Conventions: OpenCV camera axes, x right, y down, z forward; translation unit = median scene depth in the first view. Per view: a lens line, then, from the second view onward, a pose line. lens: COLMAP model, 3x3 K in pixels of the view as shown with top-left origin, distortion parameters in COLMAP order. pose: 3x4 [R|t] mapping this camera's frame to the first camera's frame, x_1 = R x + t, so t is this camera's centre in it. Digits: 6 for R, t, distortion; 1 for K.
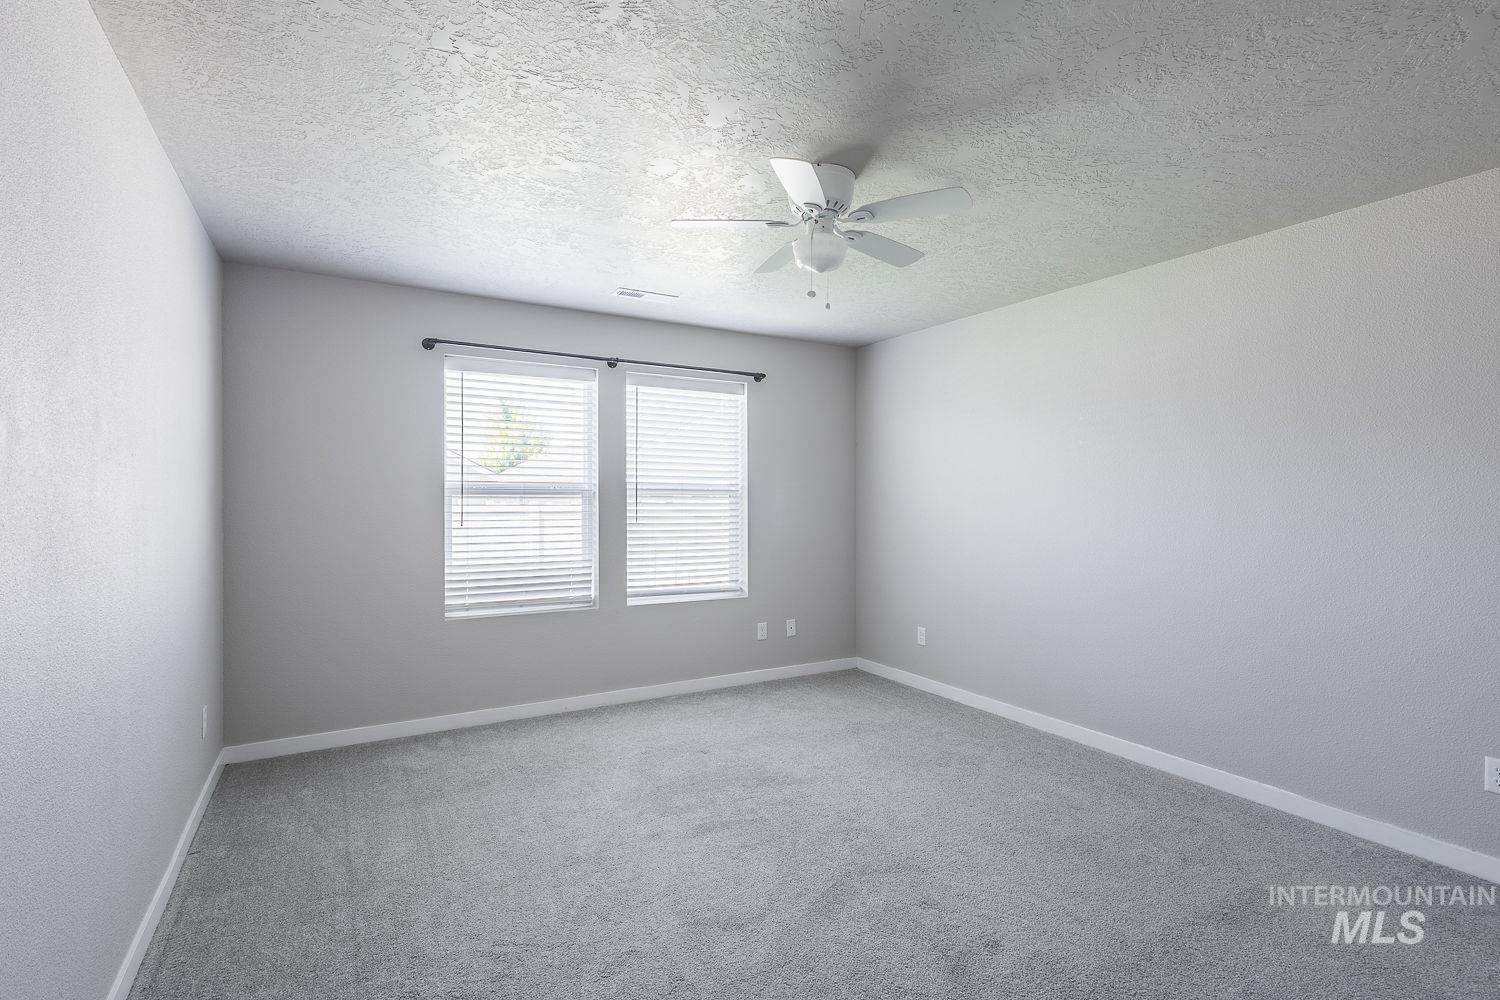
lens RADIAL K [[695.0, 0, 779.2], [0, 695.0, 497.4], [0, 0, 1]] dist [0.011489, -0.002467]
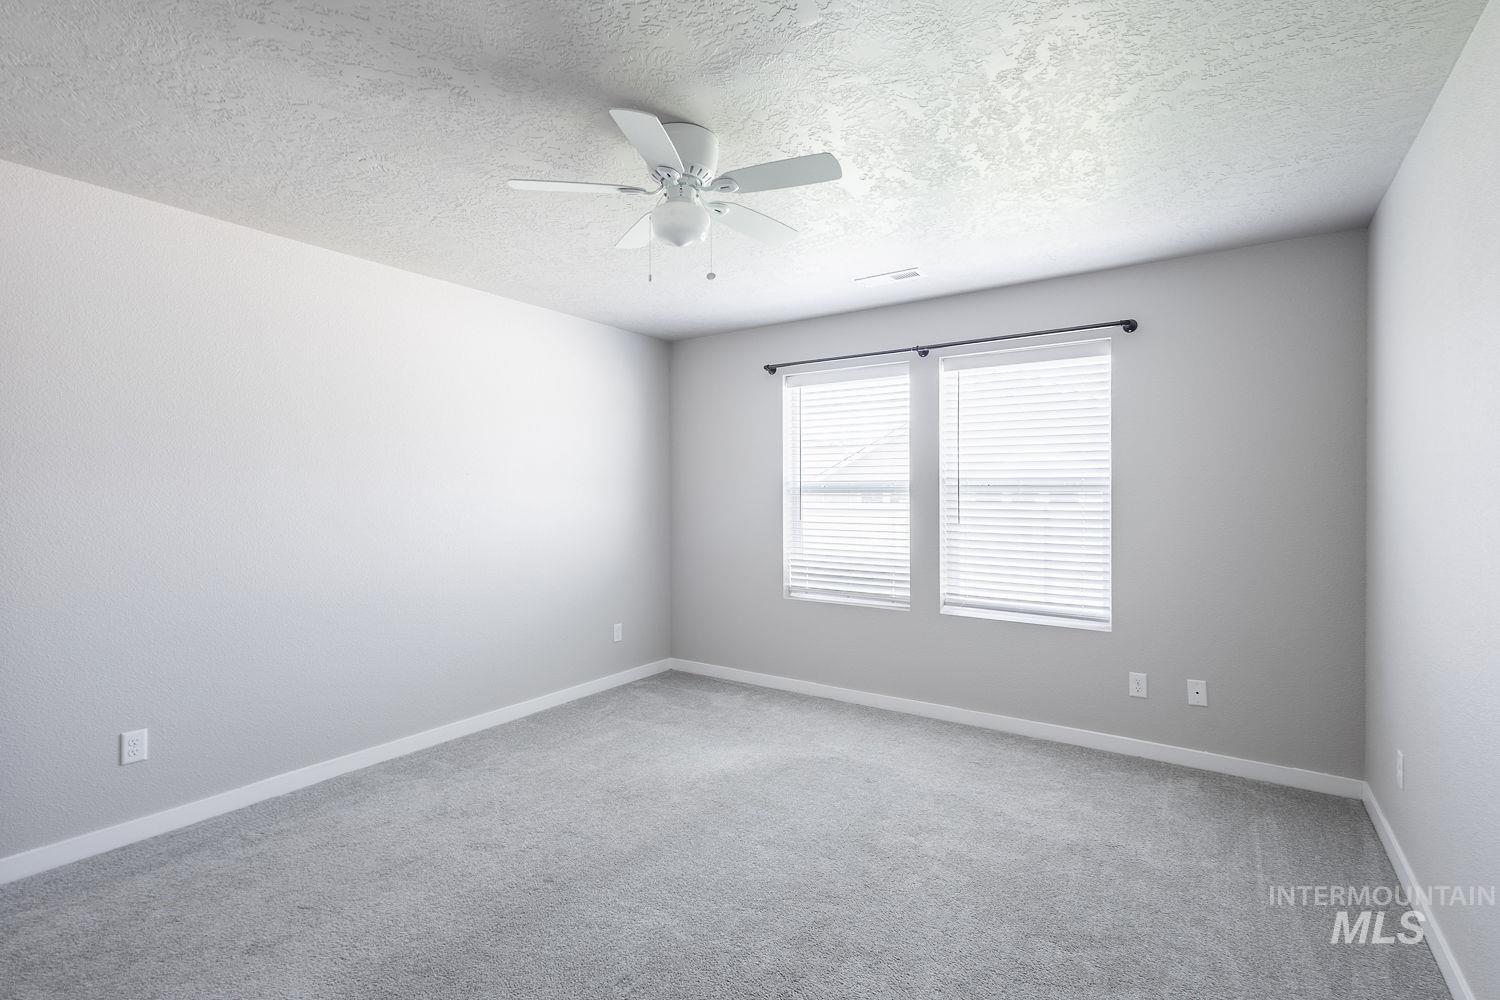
lens RADIAL K [[695.0, 0, 742.3], [0, 695.0, 496.0], [0, 0, 1]] dist [0.011489, -0.002467]
pose [[0.419662, -0.001345, -0.907680, 0.510303], [0.000042, 0.999999, -0.001462, 0.002452], [0.907681, 0.000576, 0.419661, 0.385876]]
